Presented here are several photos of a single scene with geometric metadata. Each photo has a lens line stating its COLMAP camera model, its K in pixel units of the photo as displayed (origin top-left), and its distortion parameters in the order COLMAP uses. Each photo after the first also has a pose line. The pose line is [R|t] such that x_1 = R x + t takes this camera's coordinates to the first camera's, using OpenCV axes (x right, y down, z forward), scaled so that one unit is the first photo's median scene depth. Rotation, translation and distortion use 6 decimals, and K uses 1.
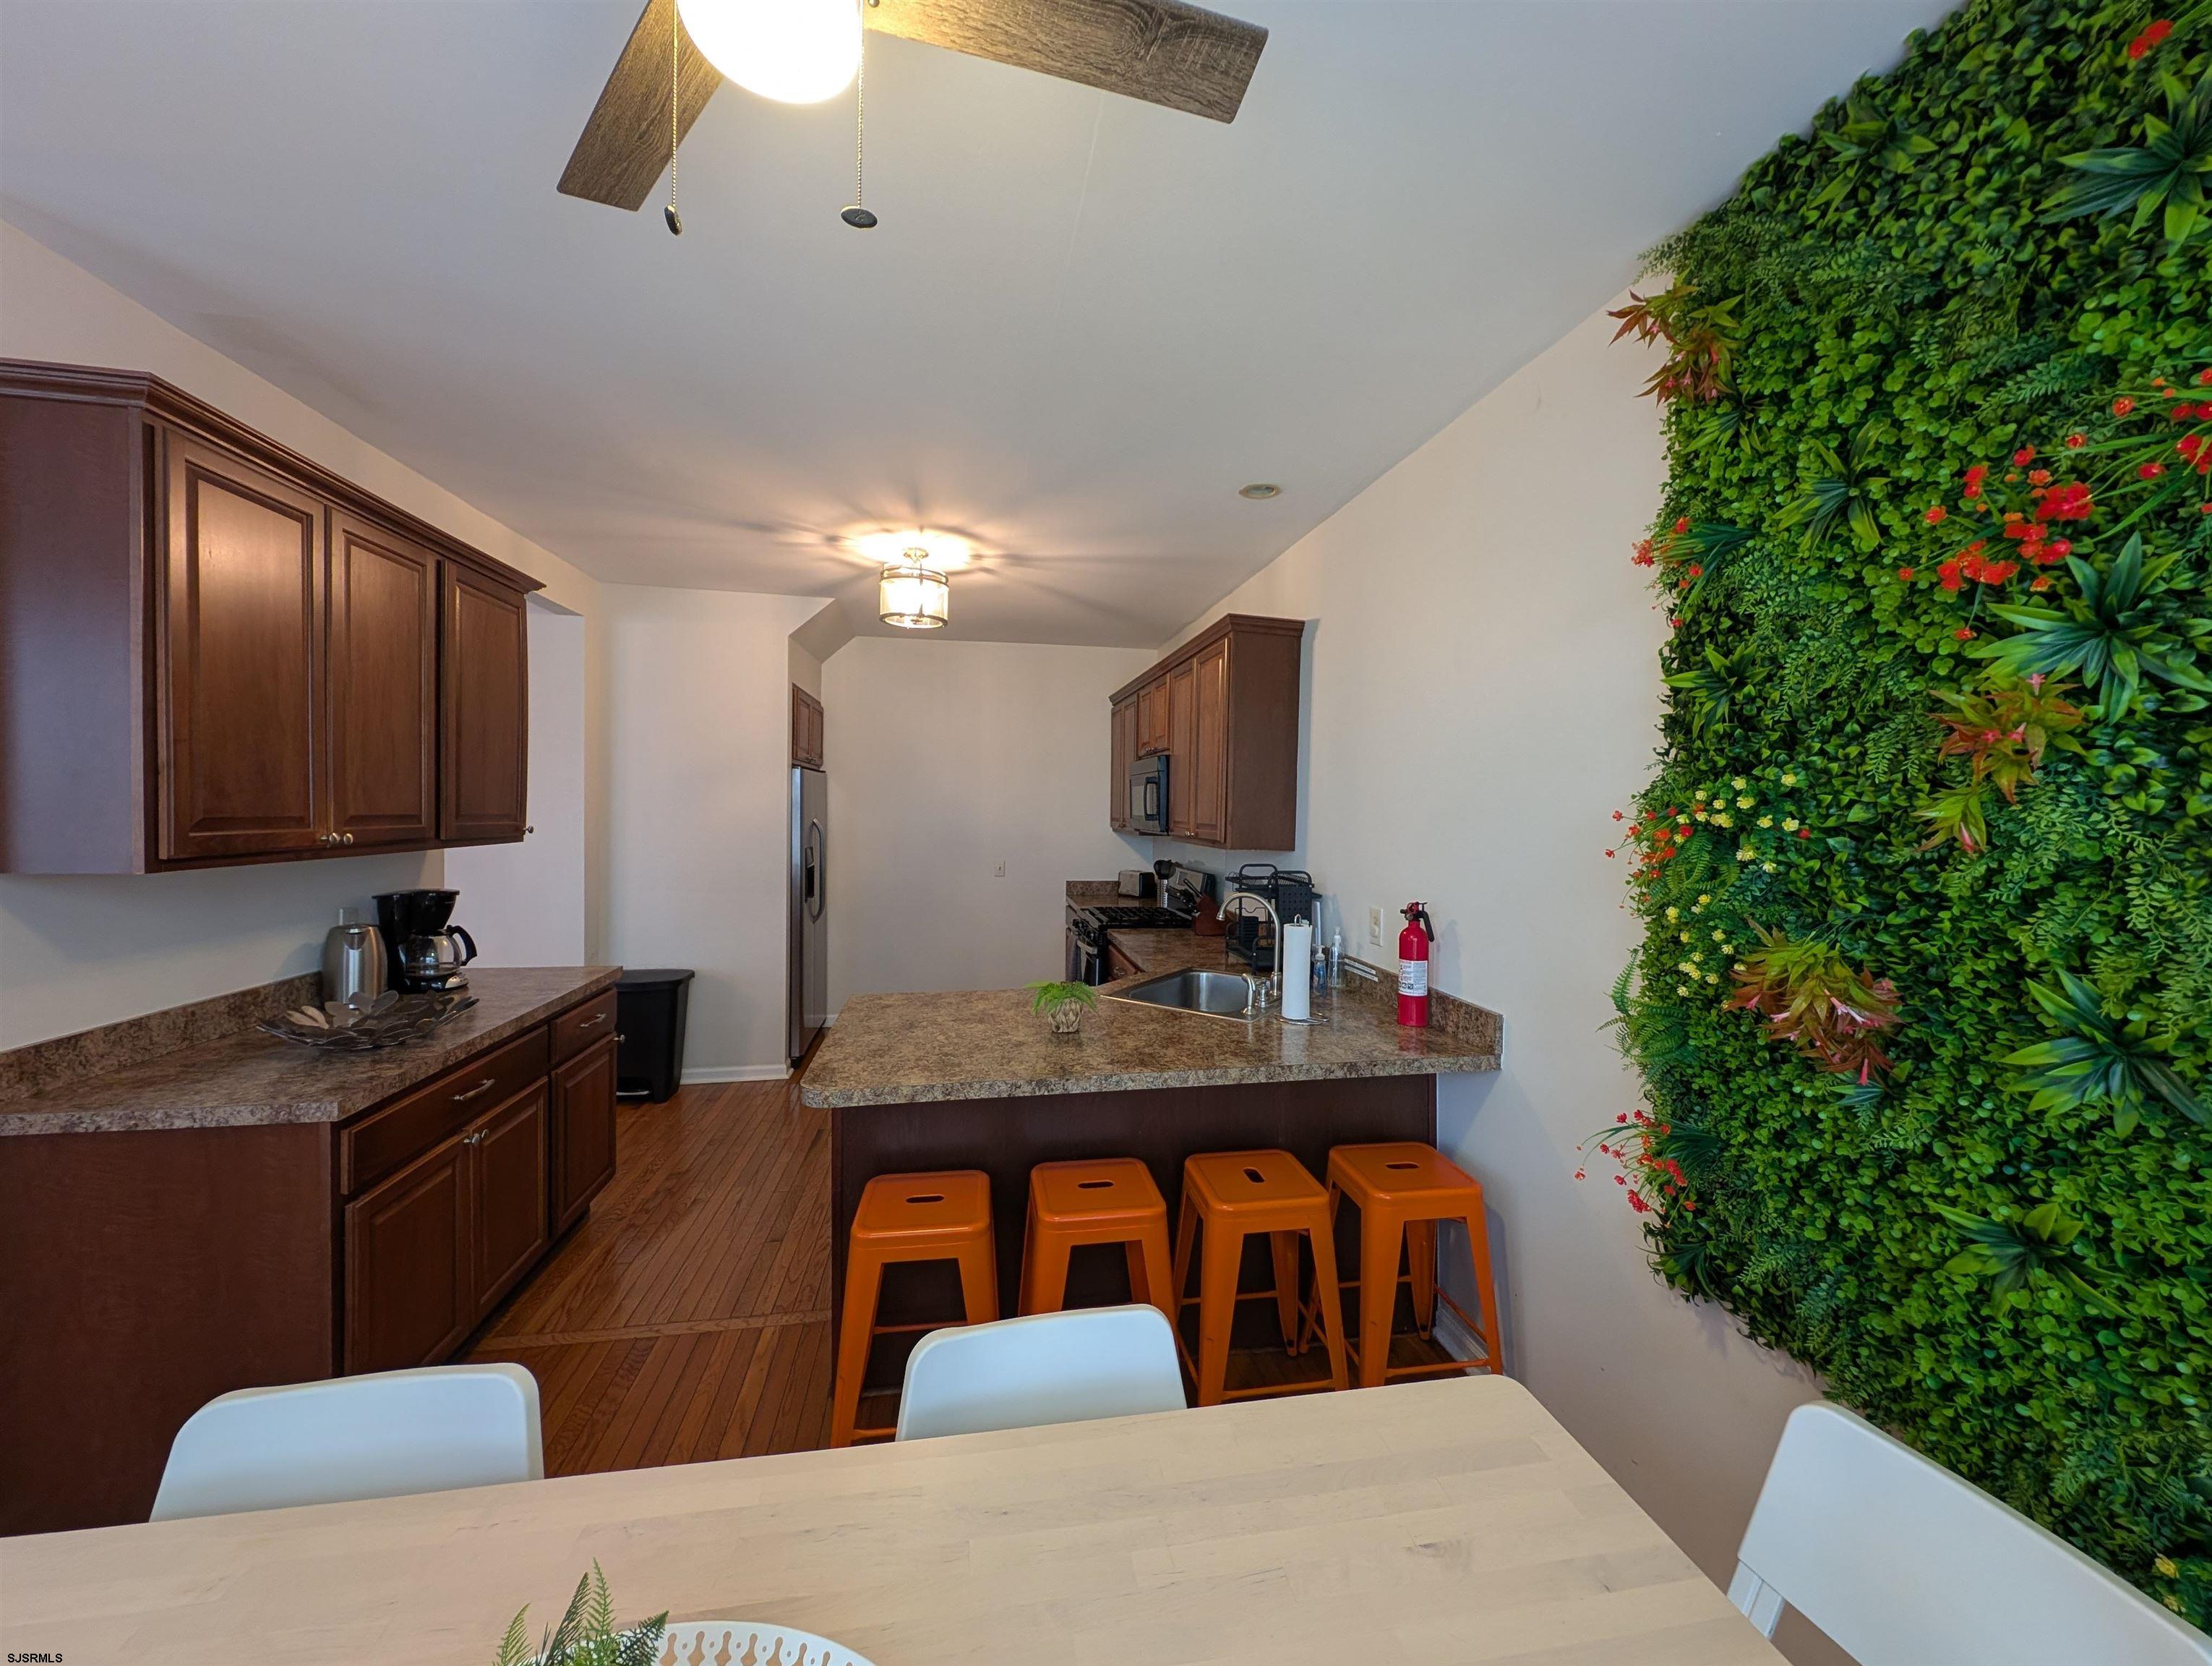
lens RADIAL K [[828.0, 0, 1104.4], [0, 828.0, 829.7], [0, 0, 1]] dist [0.000851, -0.001172]
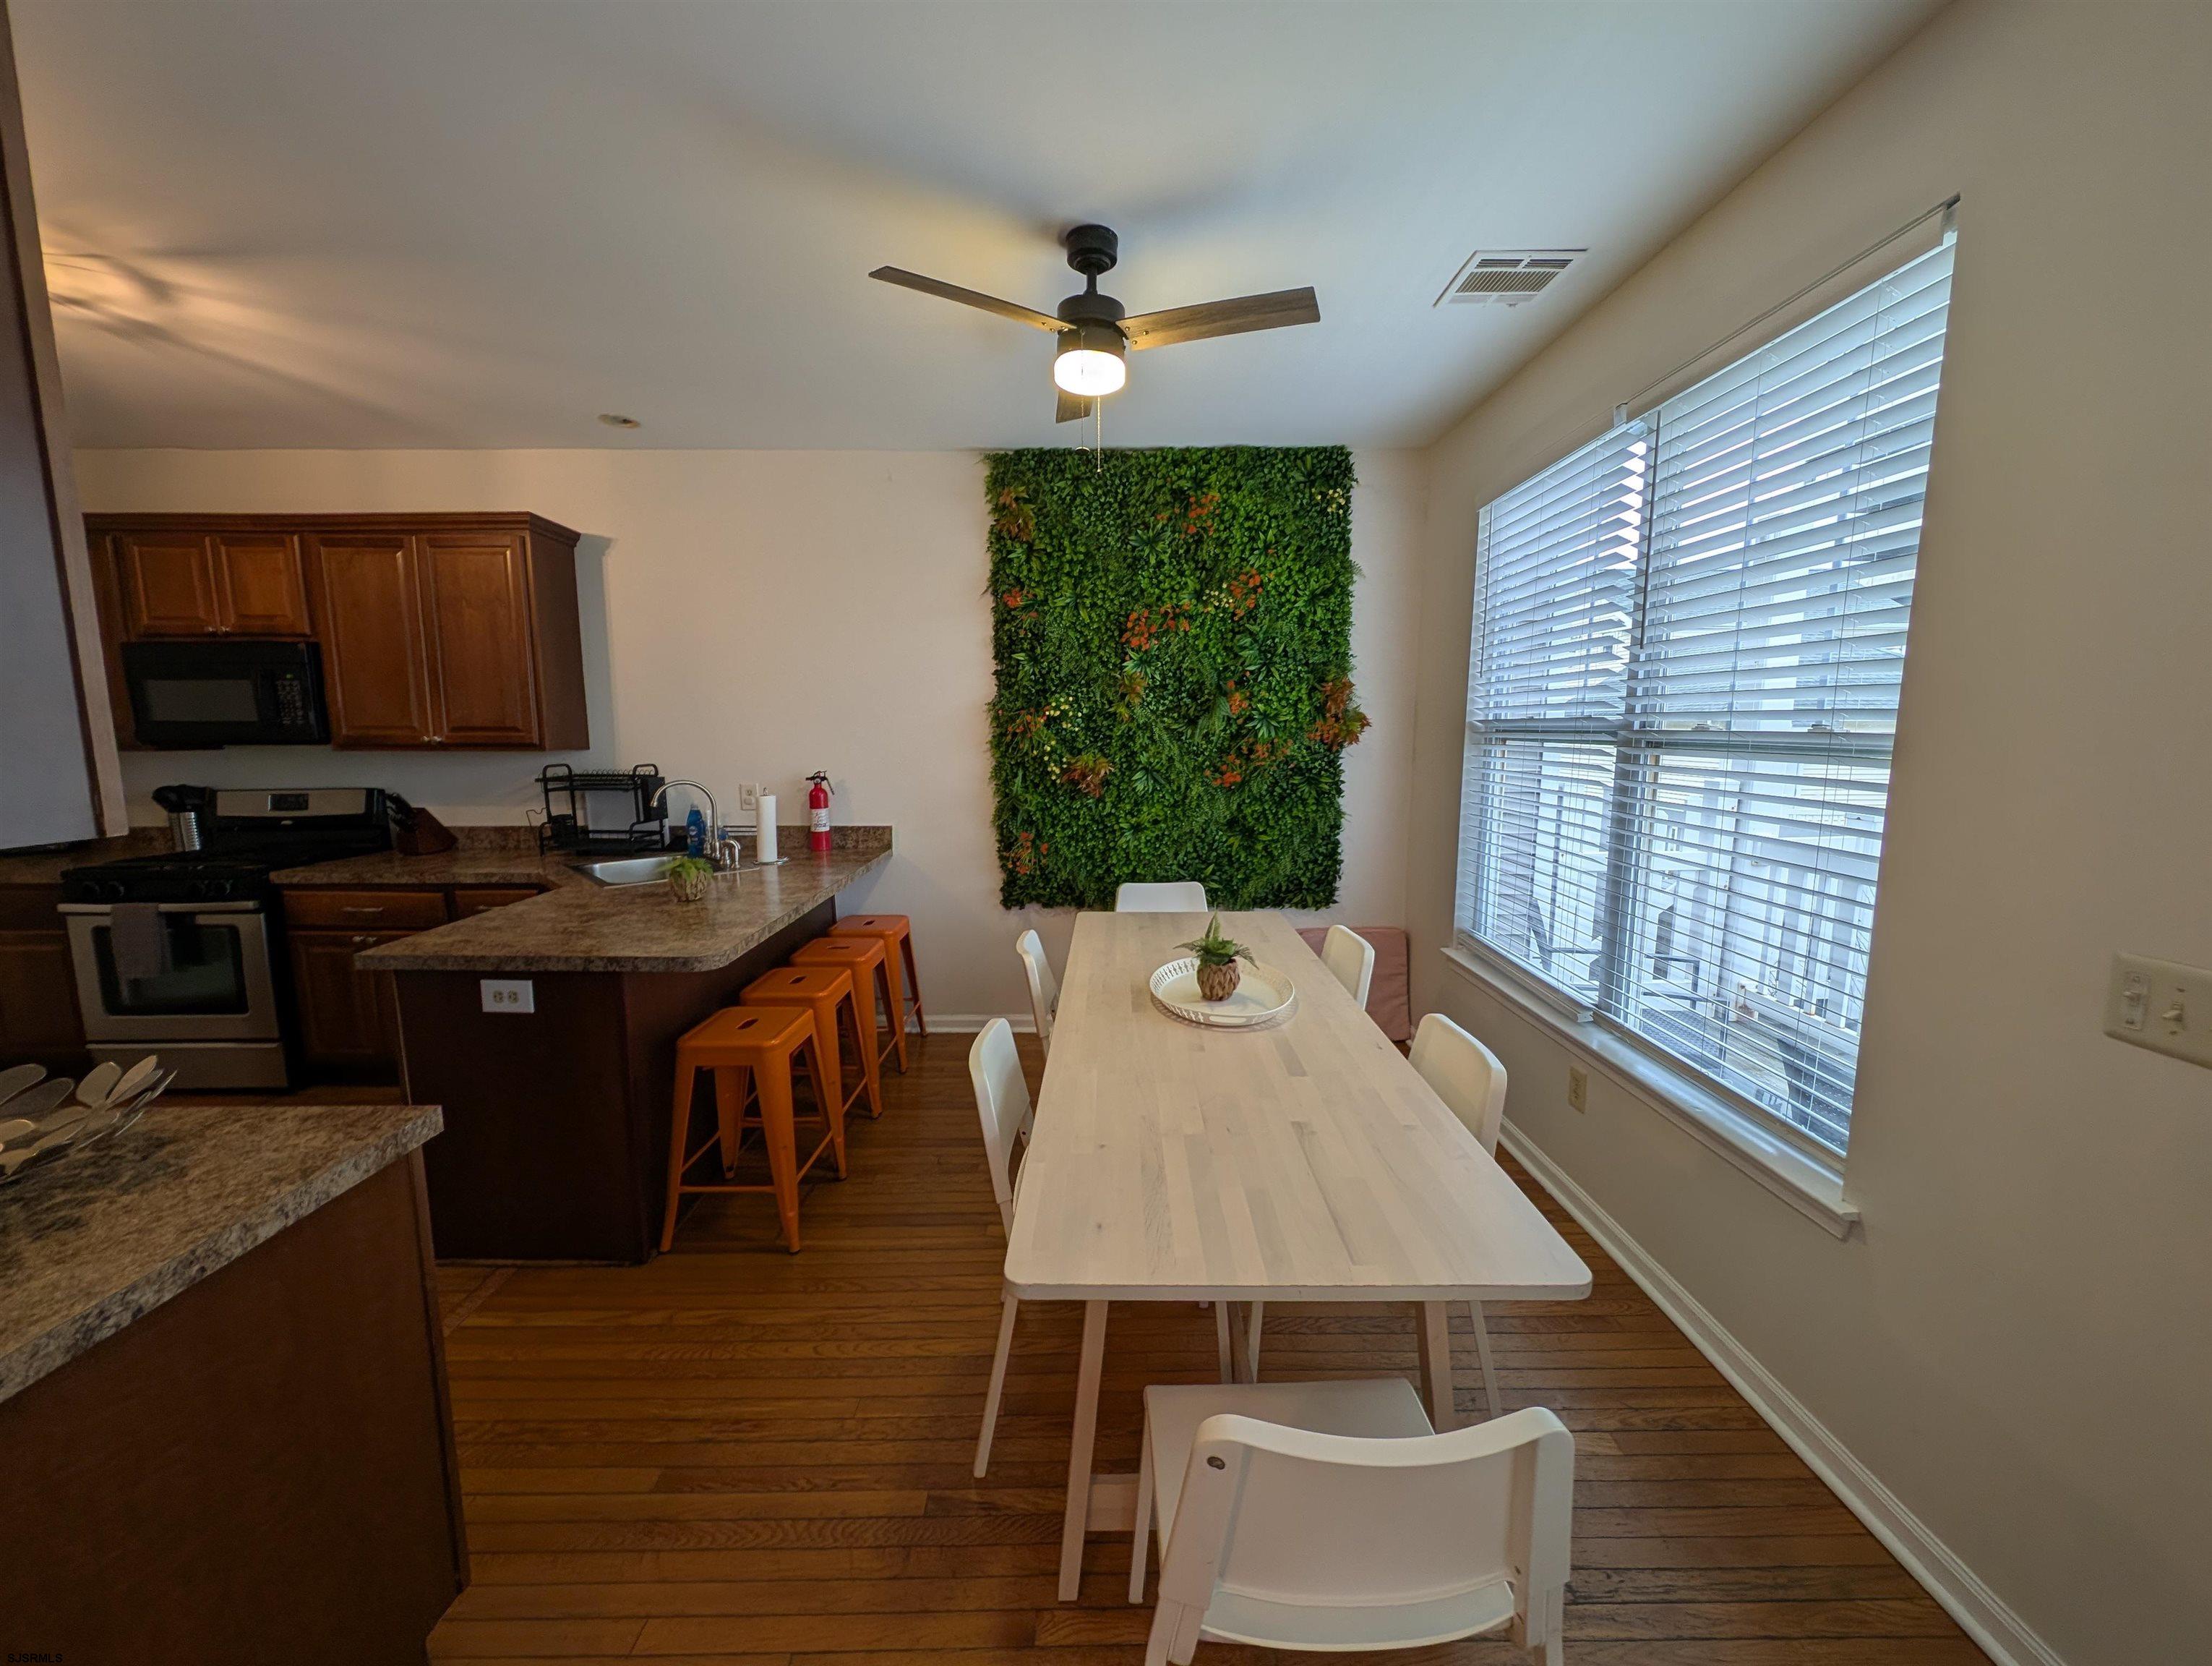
lens RADIAL K [[828.0, 0, 1114.7], [0, 828.0, 829.4], [0, 0, 1]] dist [0.000851, -0.001172]
pose [[0.171920, -0.141454, 0.974902, -2.095658], [0.027603, 0.989940, 0.138769, -0.008075], [-0.984724, 0.003053, 0.174095, 0.370667]]
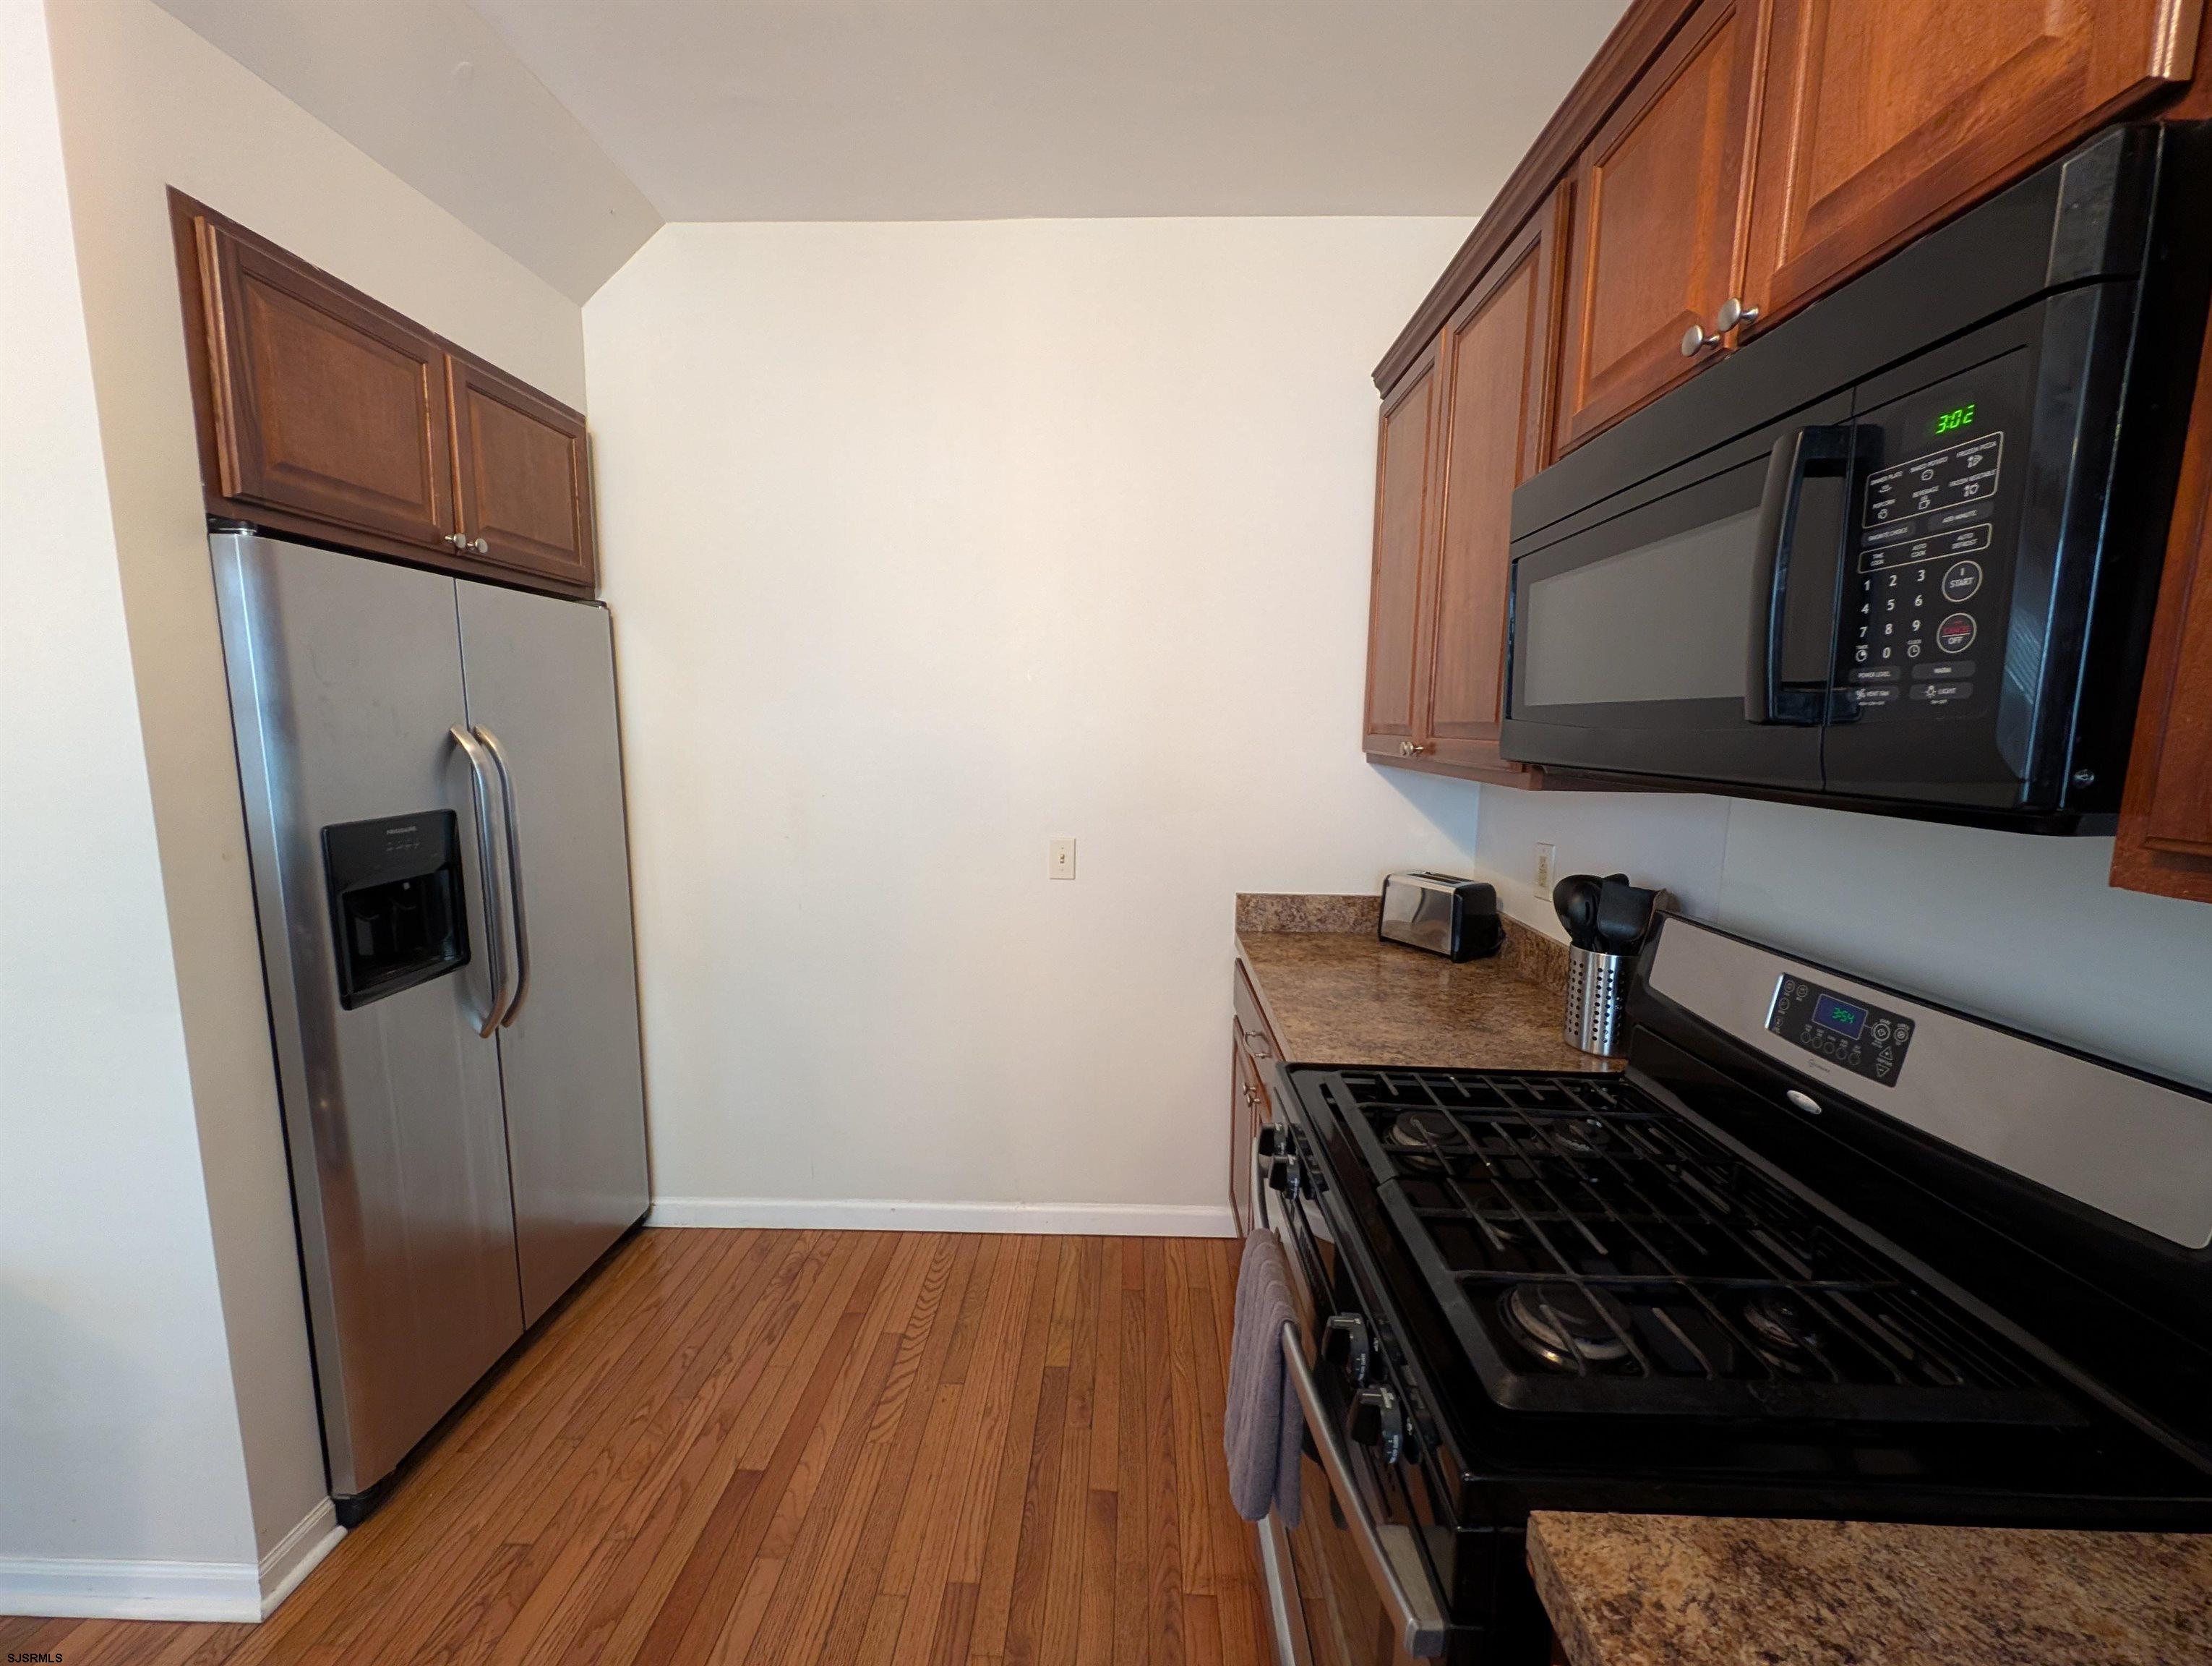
lens RADIAL K [[828.0, 0, 1113.6], [0, 828.0, 823.0], [0, 0, 1]] dist [0.000851, -0.001172]
pose [[0.980616, 0.042296, -0.191319, -0.152090], [-0.025332, 0.995596, 0.090263, -0.009368], [0.194294, -0.083666, 0.977369, 3.021315]]
